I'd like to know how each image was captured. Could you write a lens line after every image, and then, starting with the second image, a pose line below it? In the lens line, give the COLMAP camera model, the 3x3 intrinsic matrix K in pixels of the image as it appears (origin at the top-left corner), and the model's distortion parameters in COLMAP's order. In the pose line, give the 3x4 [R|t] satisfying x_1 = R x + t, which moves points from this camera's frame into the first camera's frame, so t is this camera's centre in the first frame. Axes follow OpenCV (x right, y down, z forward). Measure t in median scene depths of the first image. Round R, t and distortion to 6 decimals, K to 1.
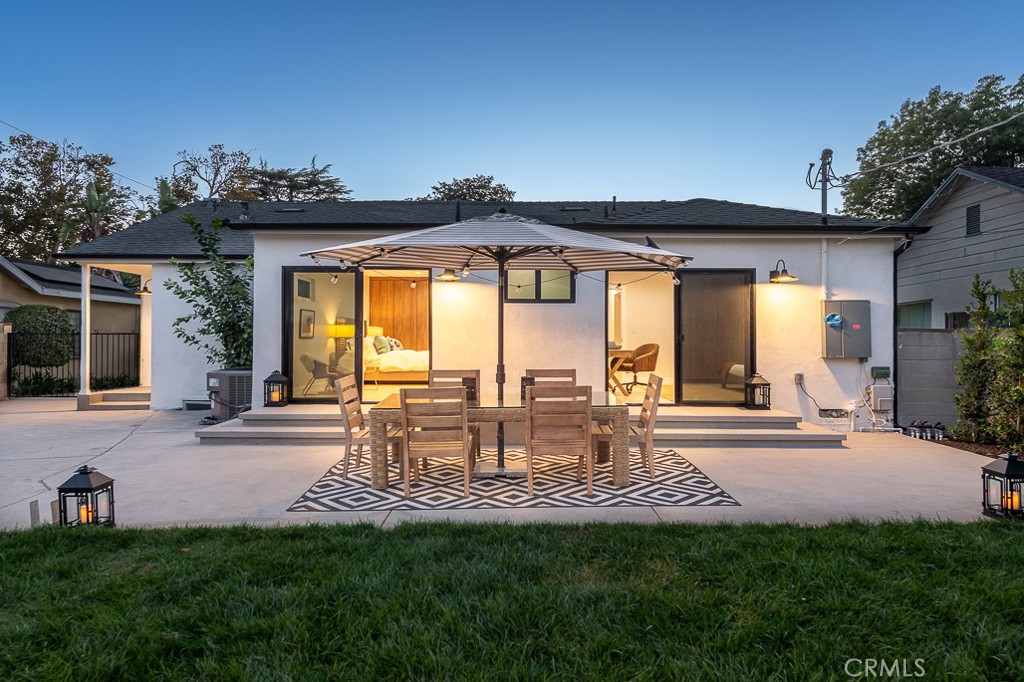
lens RADIAL K [[703.2, 0, 515.3], [0, 703.2, 331.0], [0, 0, 1]] dist [-0.008231, -0.002826]
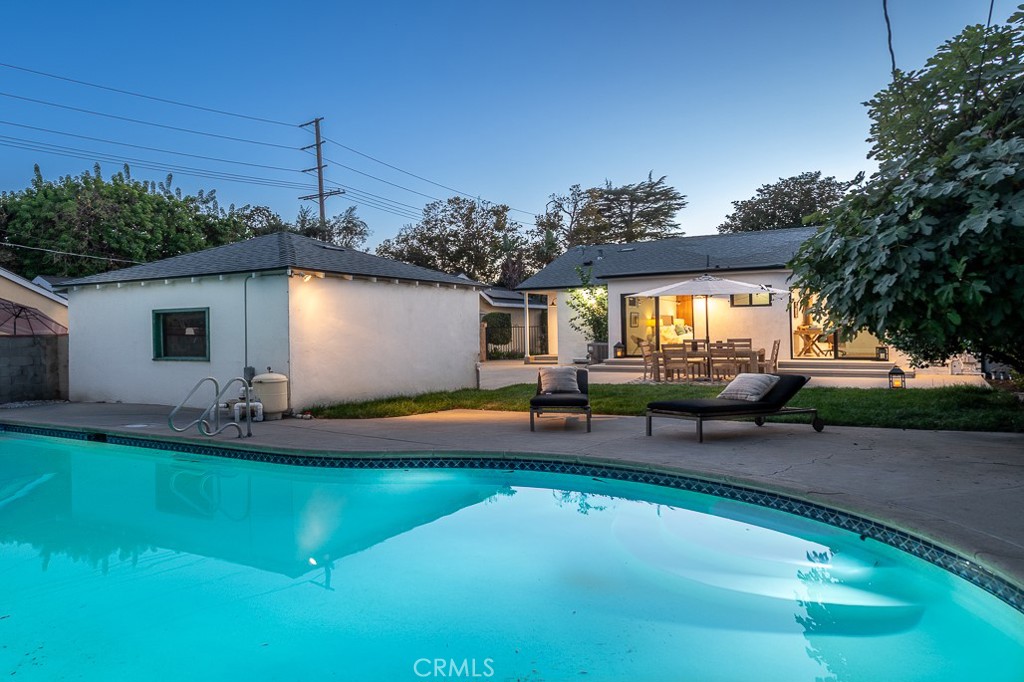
lens RADIAL K [[690.7, 0, 449.0], [0, 690.7, 332.4], [0, 0, 1]] dist [0.040736, 0.001488]
pose [[0.839611, -0.014316, -0.543000, 0.284267], [0.023331, 0.999681, 0.009718, -0.004836], [0.542687, -0.020828, 0.839677, -0.807064]]
